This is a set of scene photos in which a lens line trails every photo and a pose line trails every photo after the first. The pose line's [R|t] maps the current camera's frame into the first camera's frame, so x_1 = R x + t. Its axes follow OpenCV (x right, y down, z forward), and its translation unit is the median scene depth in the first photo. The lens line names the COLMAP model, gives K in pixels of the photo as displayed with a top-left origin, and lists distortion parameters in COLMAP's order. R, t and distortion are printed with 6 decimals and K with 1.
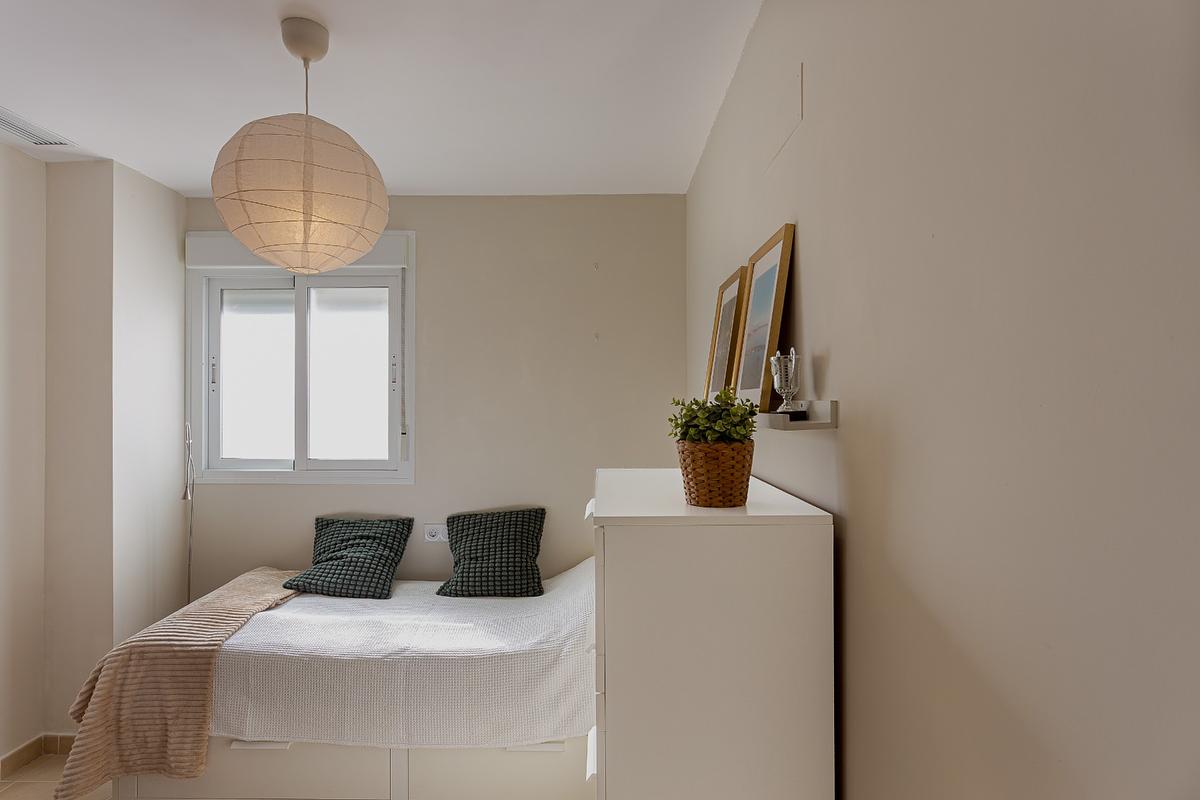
lens RADIAL K [[622.3, 0, 595.6], [0, 622.3, 399.4], [0, 0, 1]] dist [-0.004177, 0.001218]
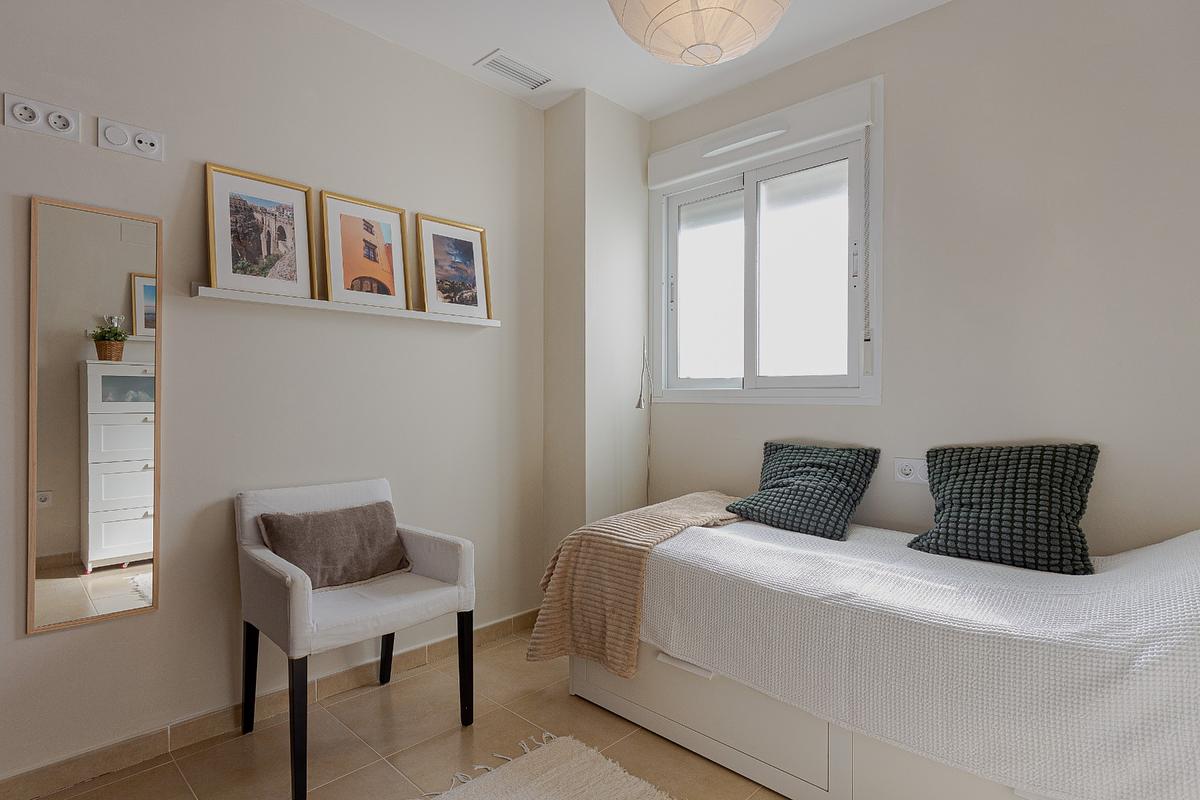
lens RADIAL K [[622.3, 0, 595.6], [0, 622.3, 399.4], [0, 0, 1]] dist [-0.004177, 0.001218]
pose [[0.725872, 0.007064, -0.687794, -0.019610], [0.000518, 0.999941, 0.010818, 0.131698], [0.687830, -0.008209, 0.725826, 0.214333]]
